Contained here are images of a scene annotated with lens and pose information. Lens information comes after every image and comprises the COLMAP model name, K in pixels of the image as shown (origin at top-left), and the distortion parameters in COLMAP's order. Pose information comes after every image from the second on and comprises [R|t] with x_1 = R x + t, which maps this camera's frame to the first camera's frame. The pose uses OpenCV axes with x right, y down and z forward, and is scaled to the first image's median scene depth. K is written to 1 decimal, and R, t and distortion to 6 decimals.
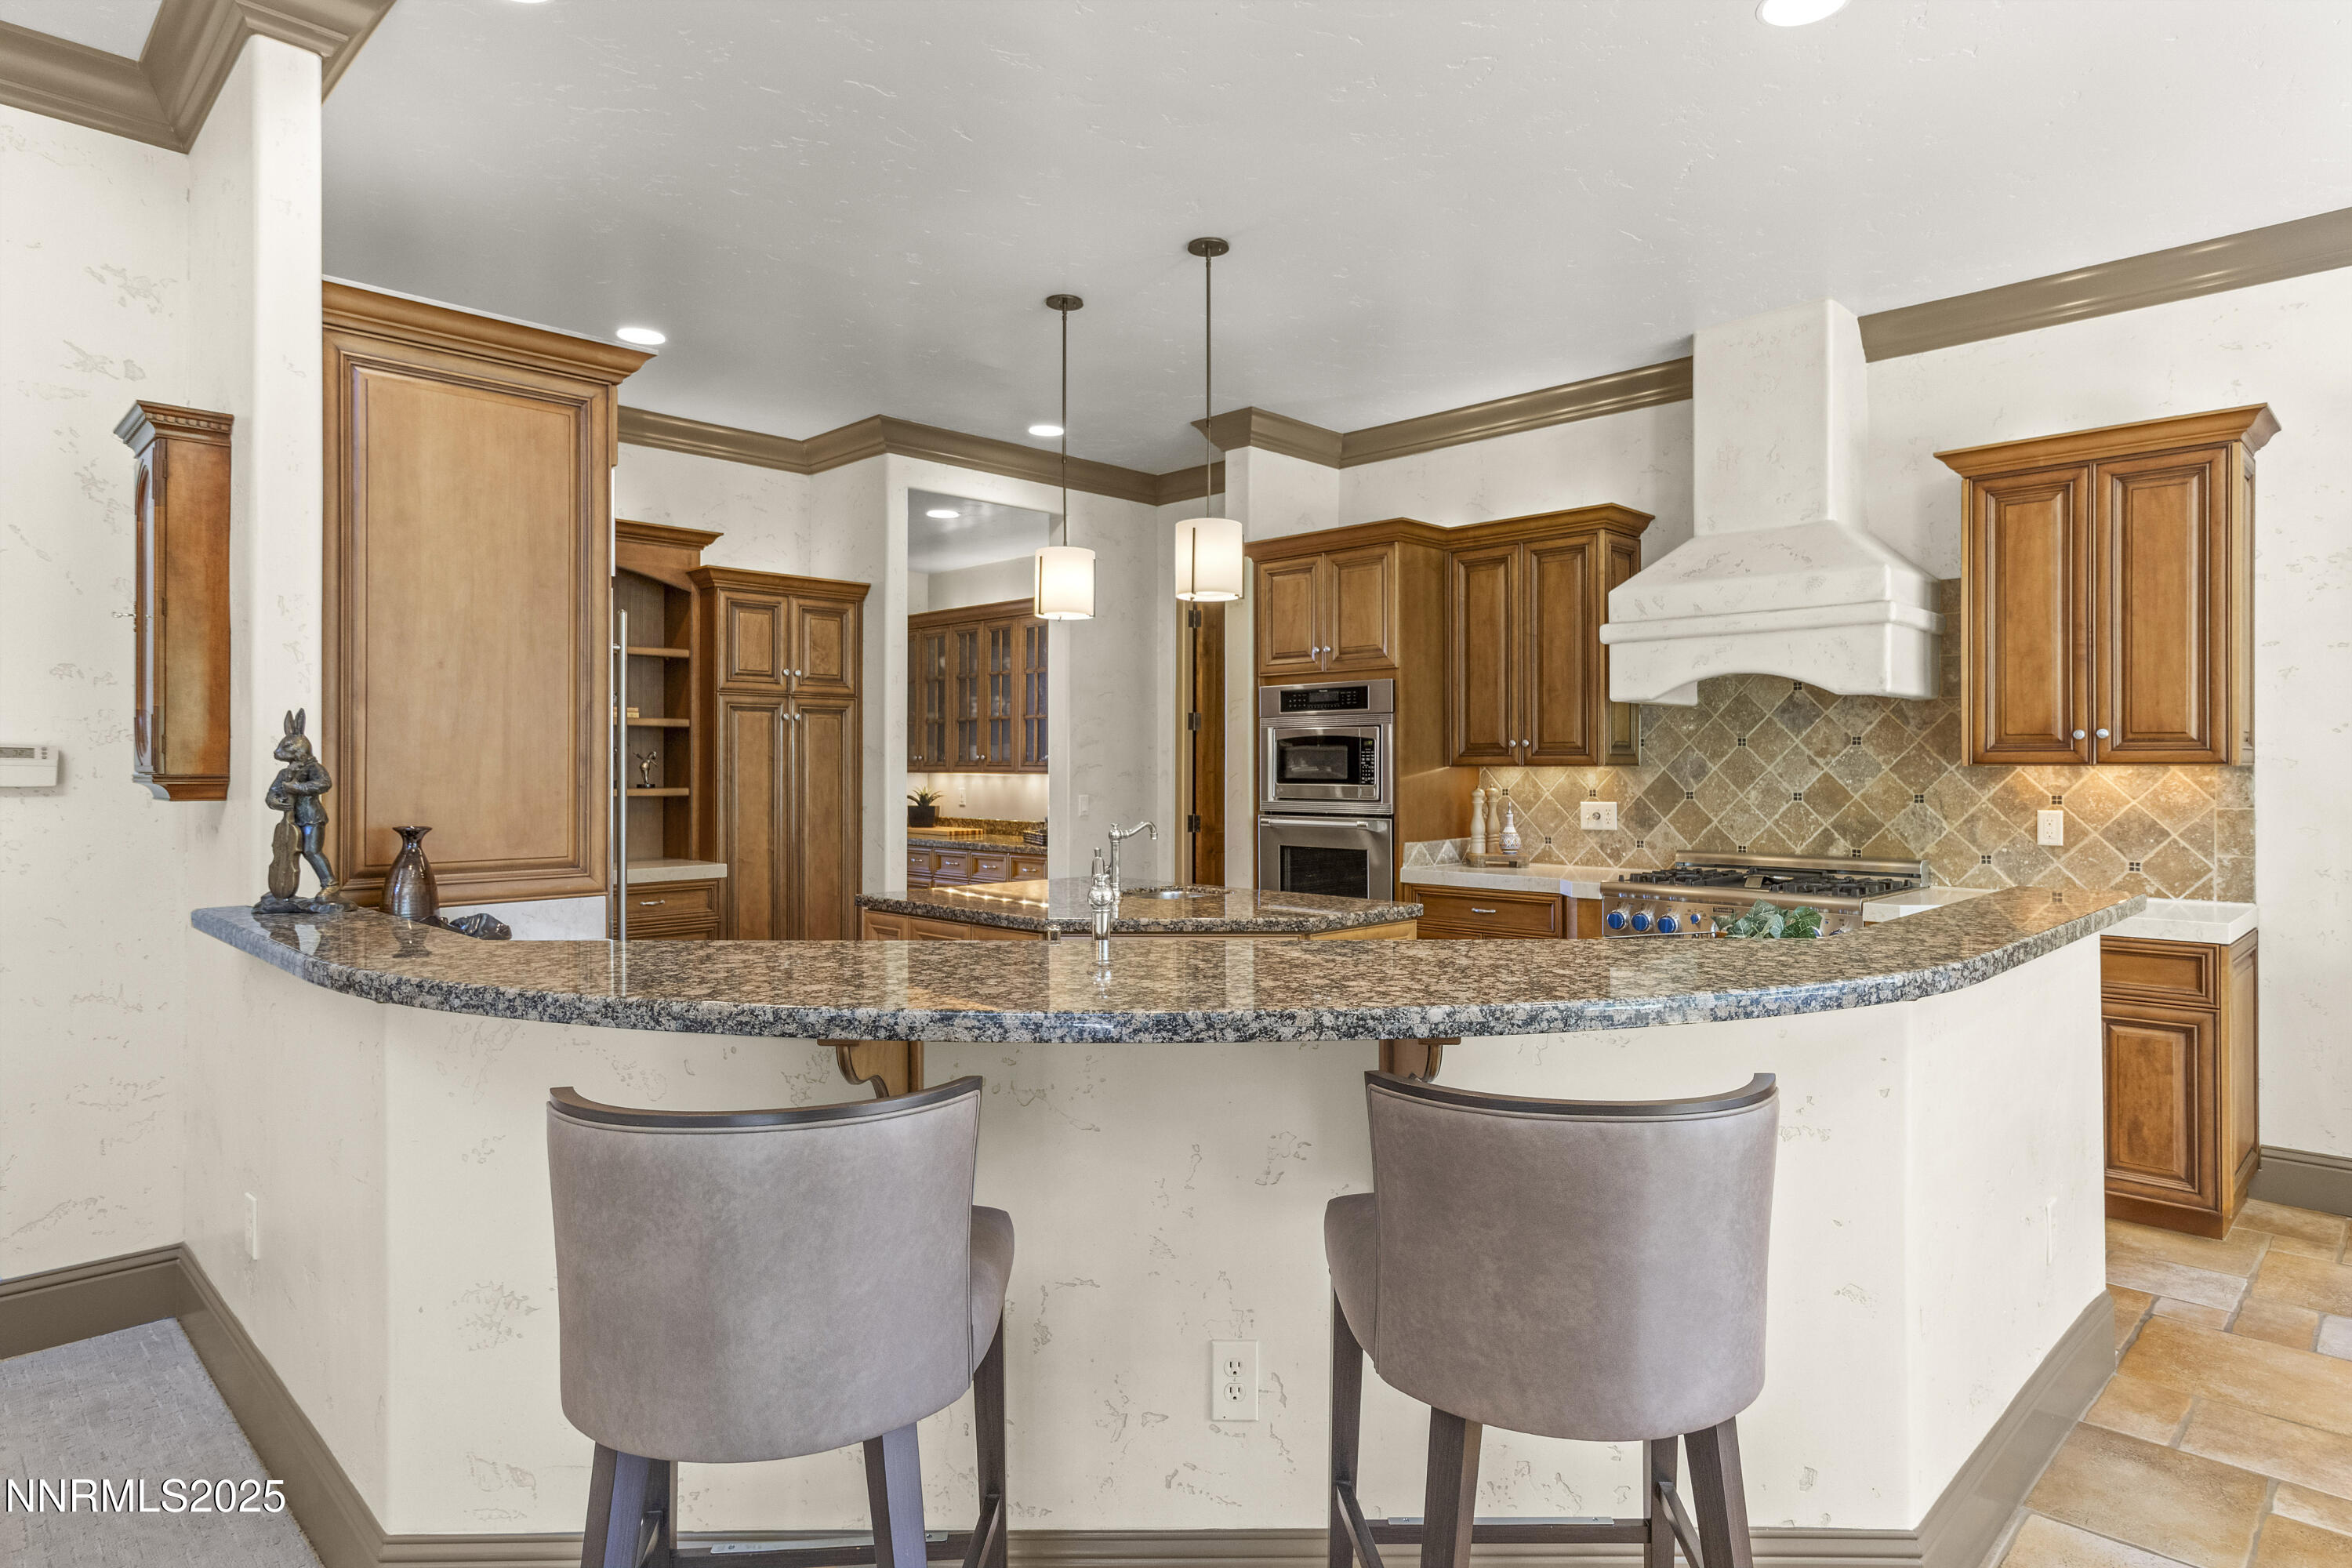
lens RADIAL K [[1313.0, 0, 1182.2], [0, 1313.0, 765.6], [0, 0, 1]] dist [0.001031, 0.000715]
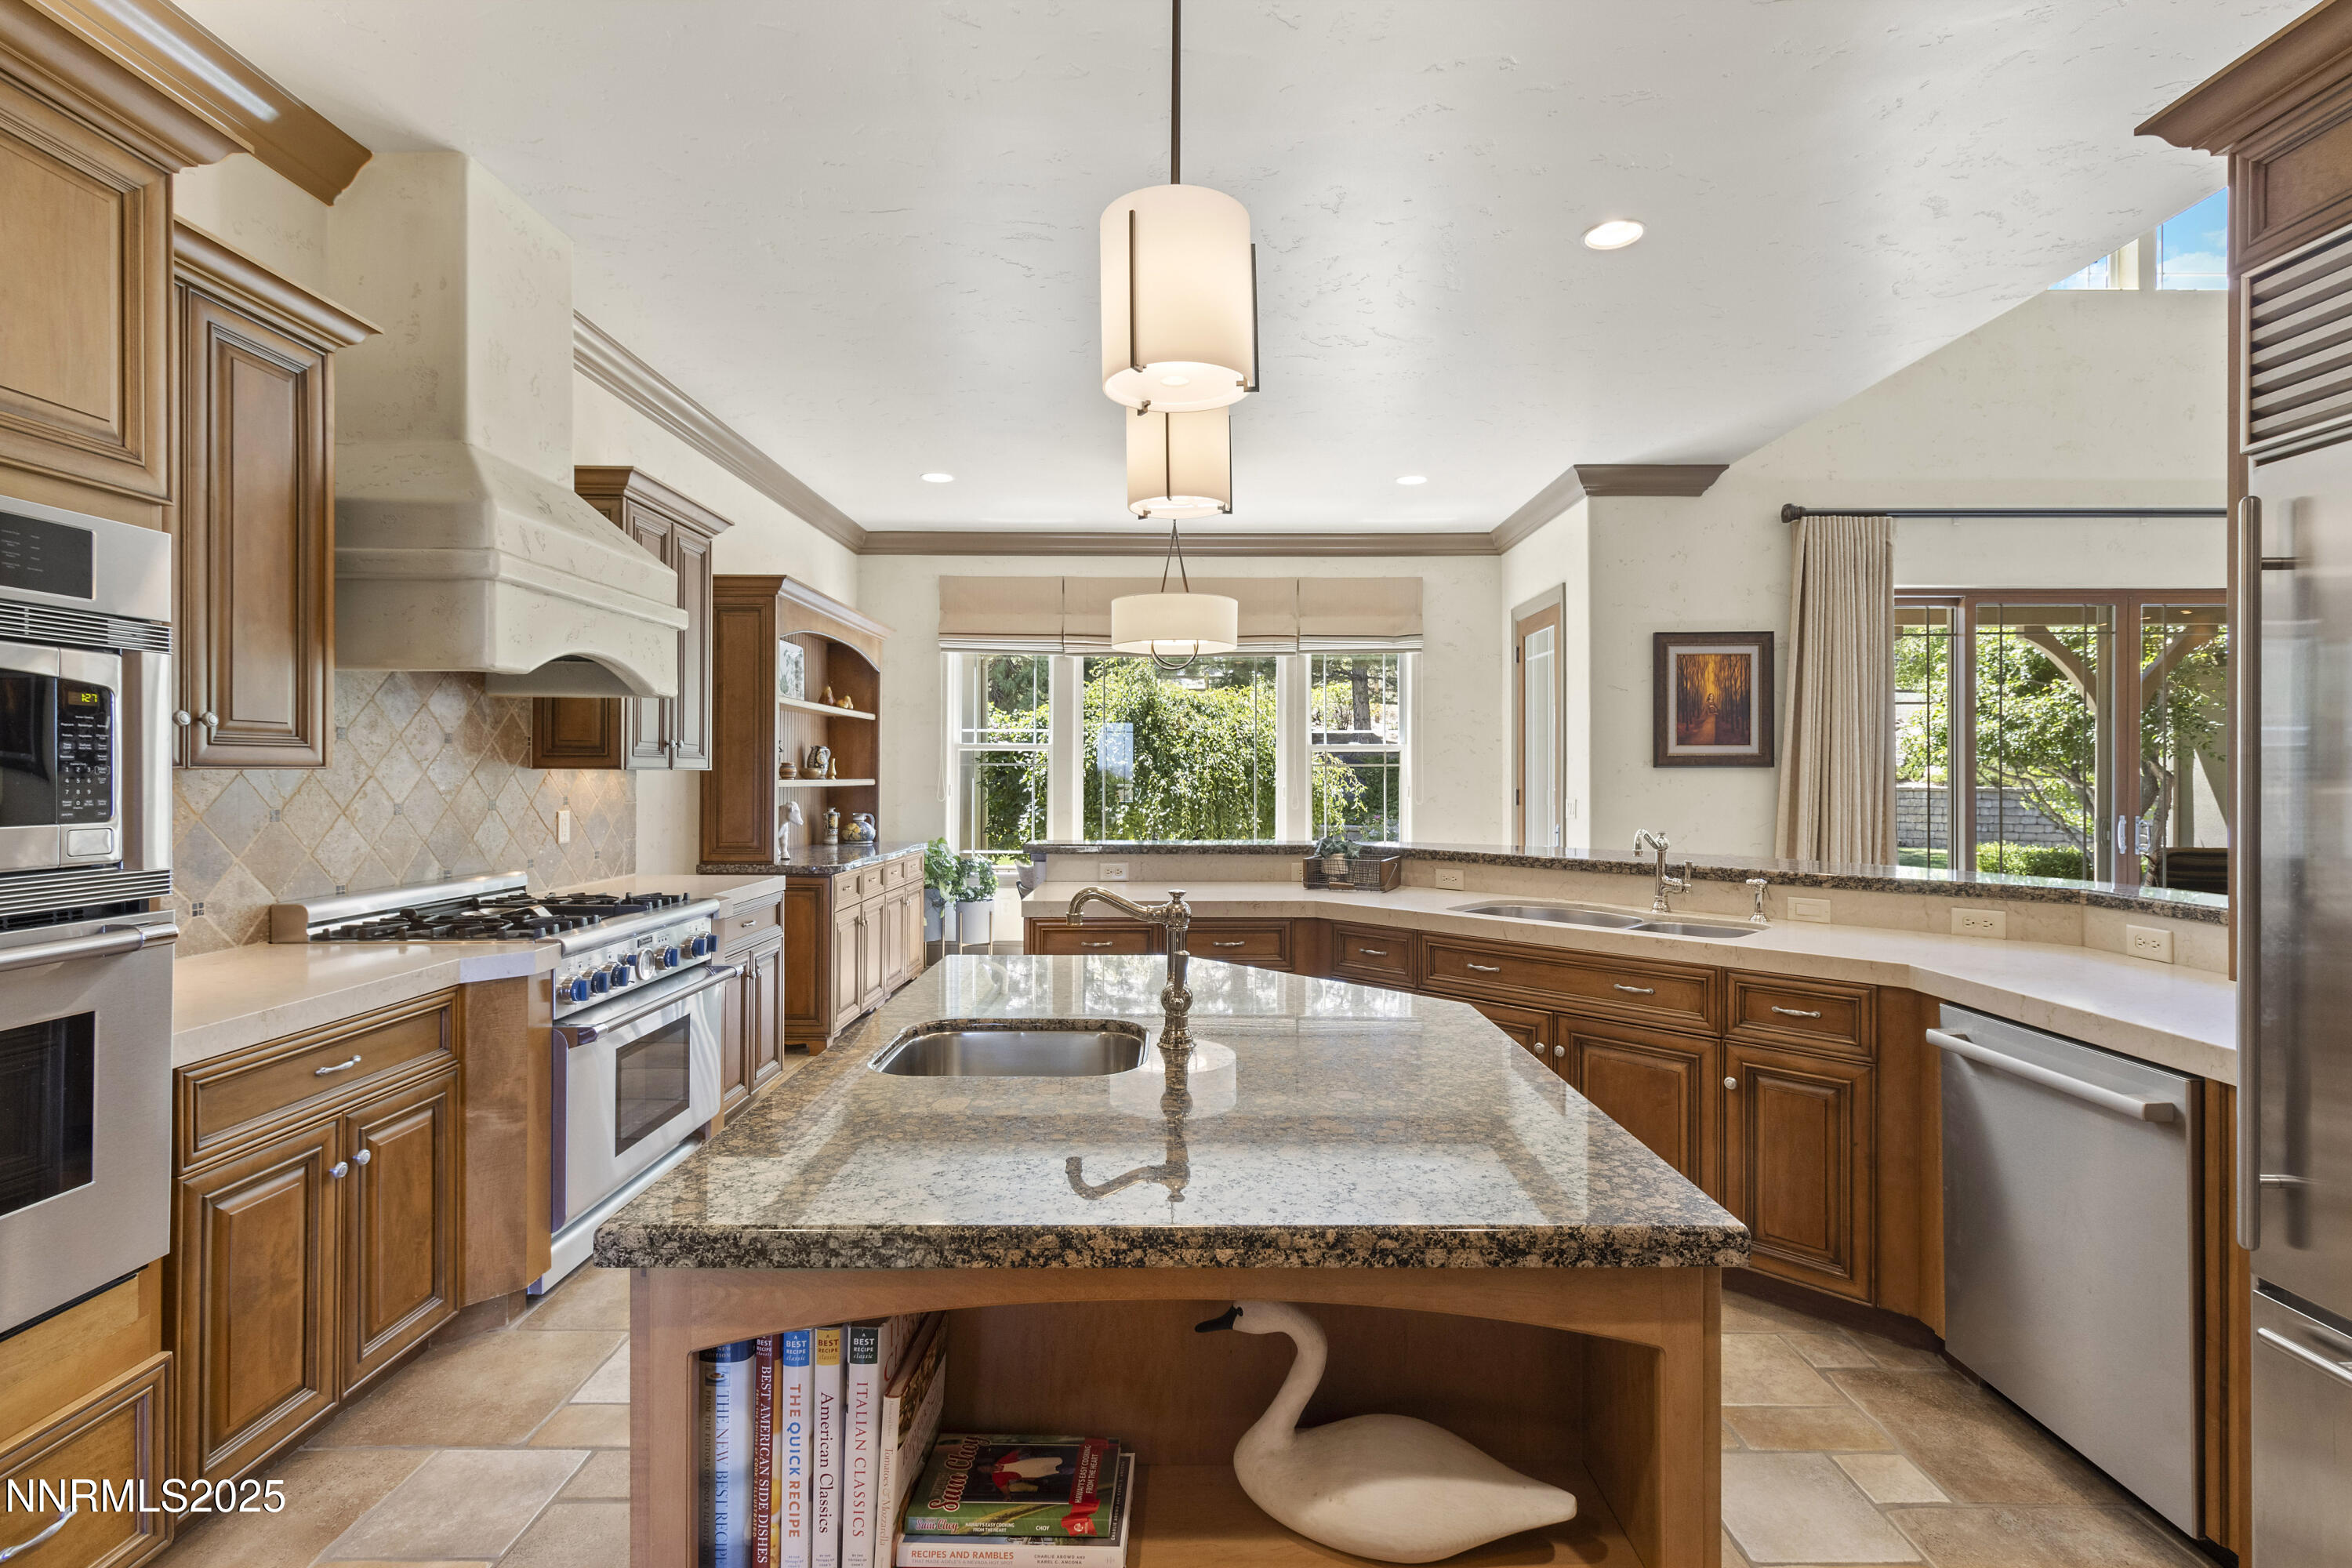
lens RADIAL K [[1095.2, 0, 1184.3], [0, 1095.2, 768.4], [0, 0, 1]] dist [0.000364, 0.001798]
pose [[-0.706093, 0.002244, 0.708116, -0.273319], [-0.000848, 0.999992, -0.004016, 0.002035], [-0.708119, -0.003436, -0.706085, 1.042327]]
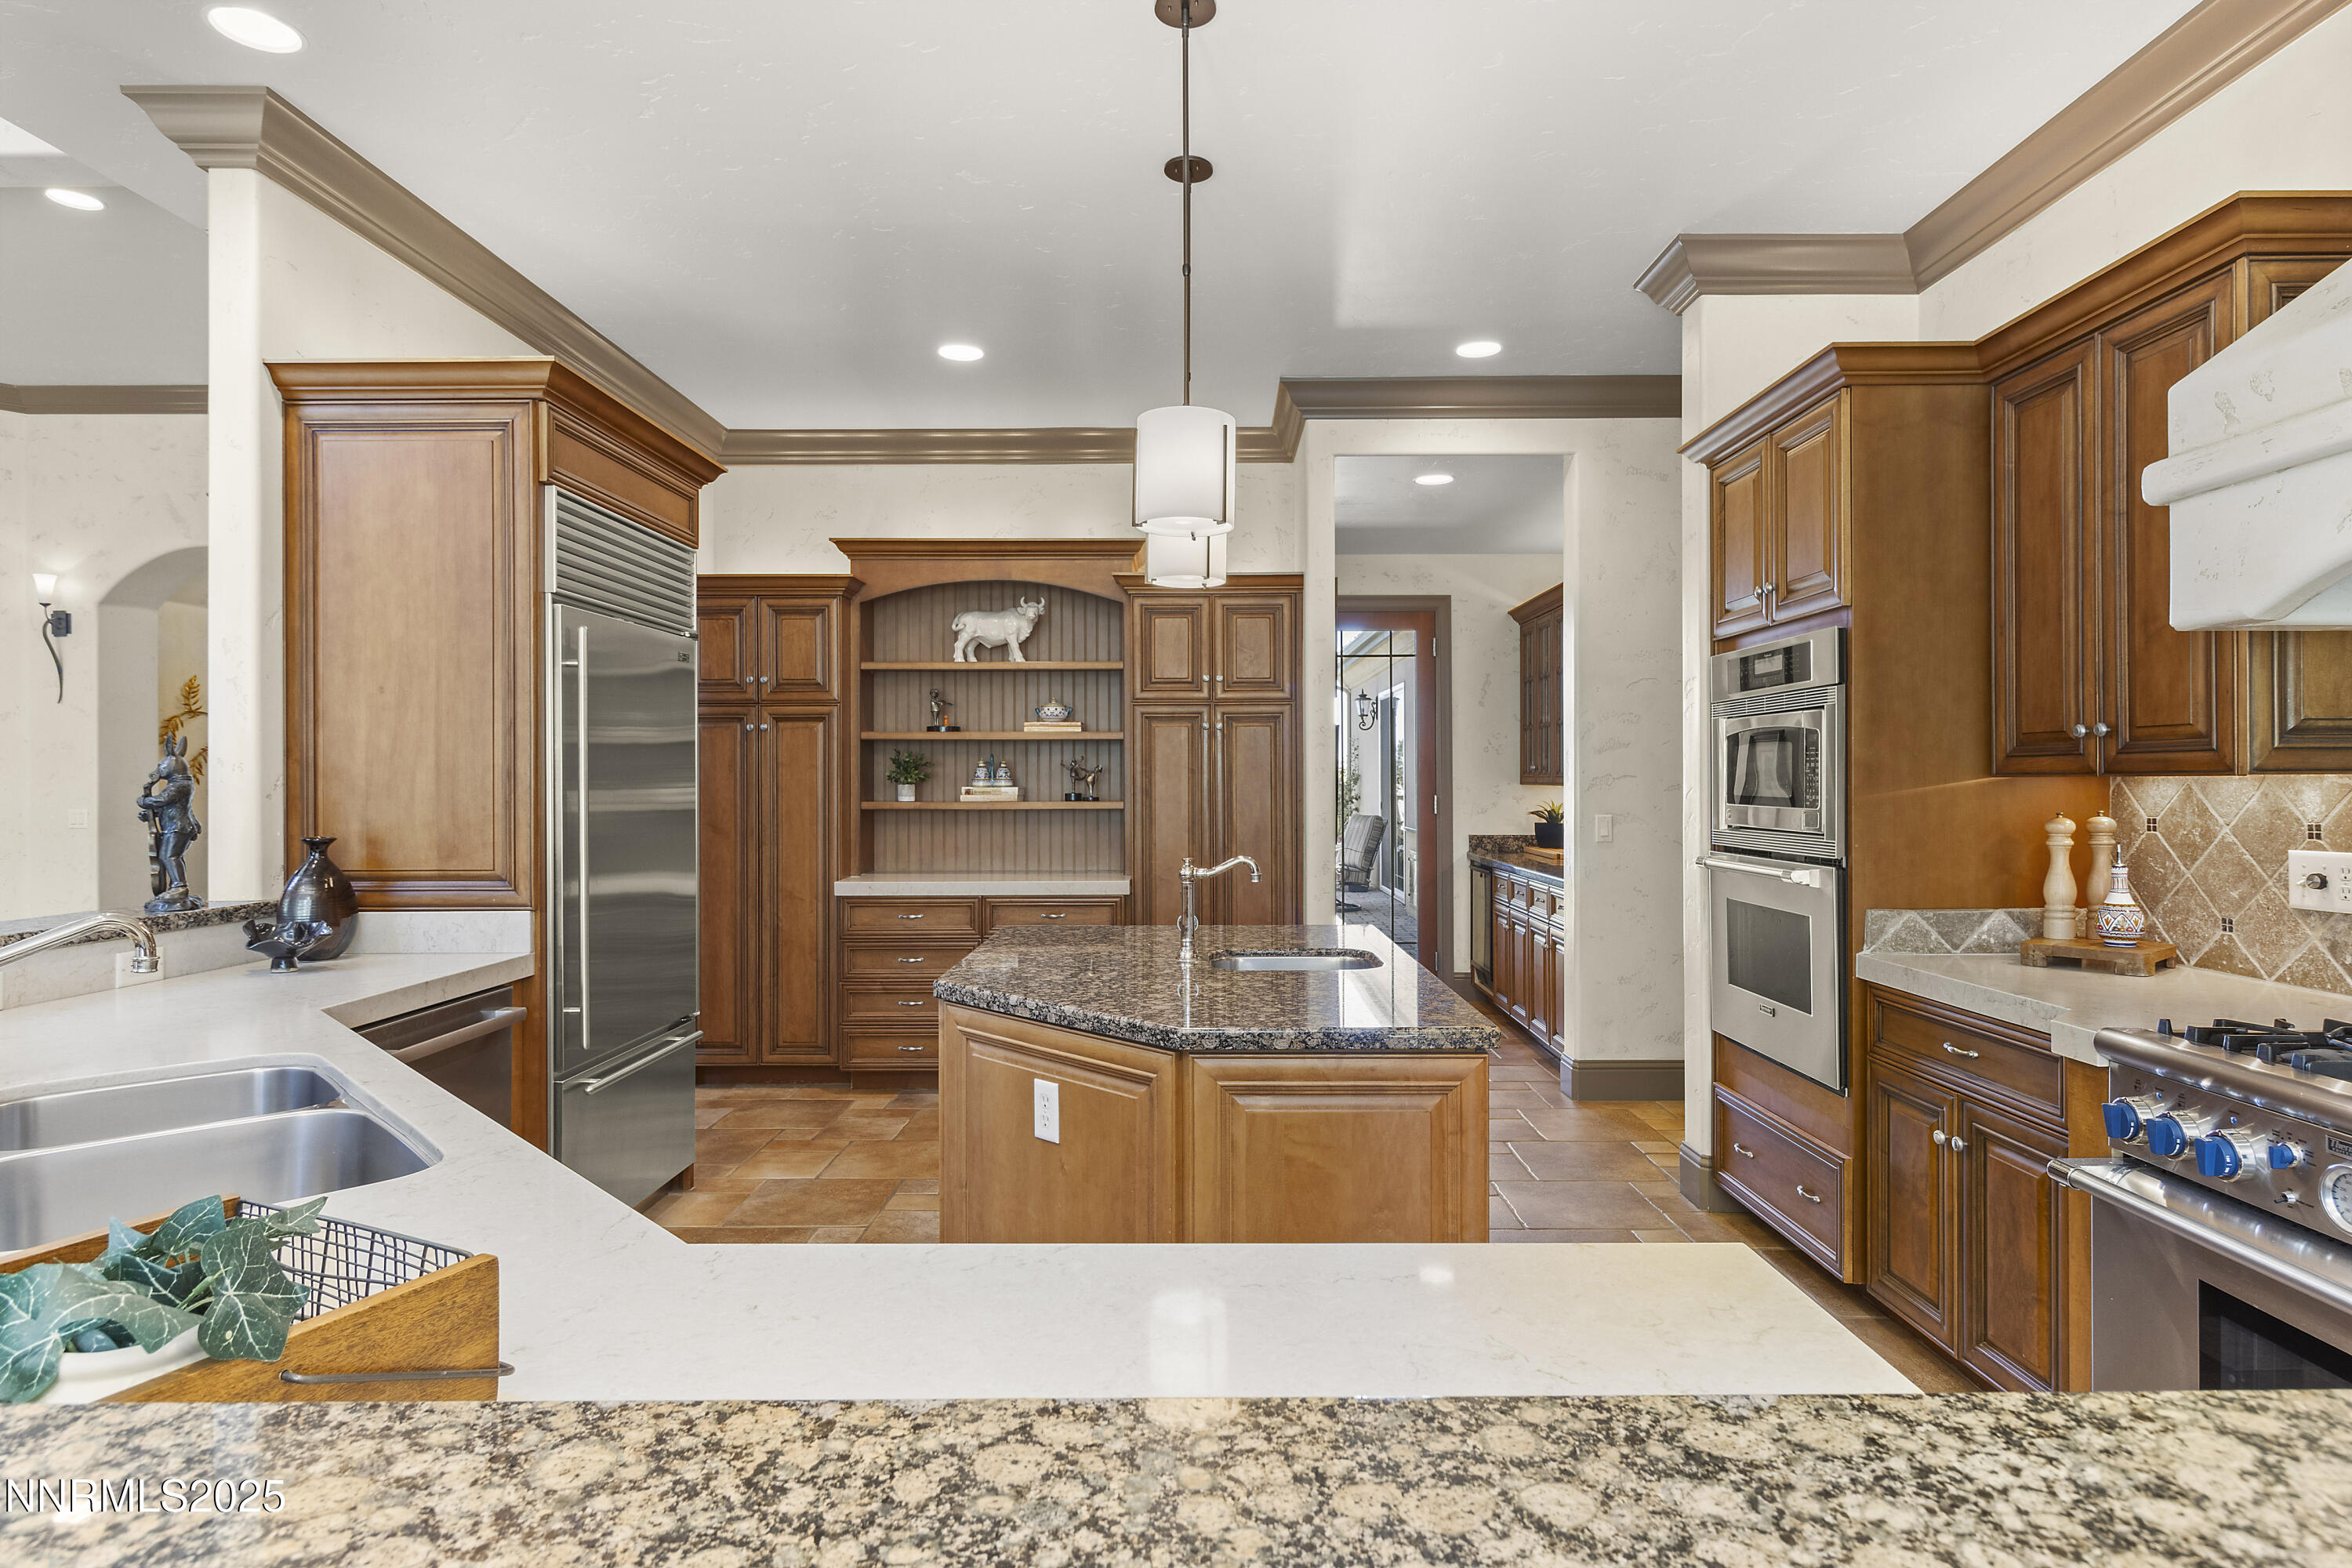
lens RADIAL K [[1247.8, 0, 1189.8], [0, 1247.8, 781.6], [0, 0, 1]] dist [0.006025, -0.000633]
pose [[0.701272, -0.001664, -0.712892, 0.363099], [0.004843, 0.999985, 0.002430, 0.000073], [0.712877, -0.005157, 0.701270, 0.418844]]
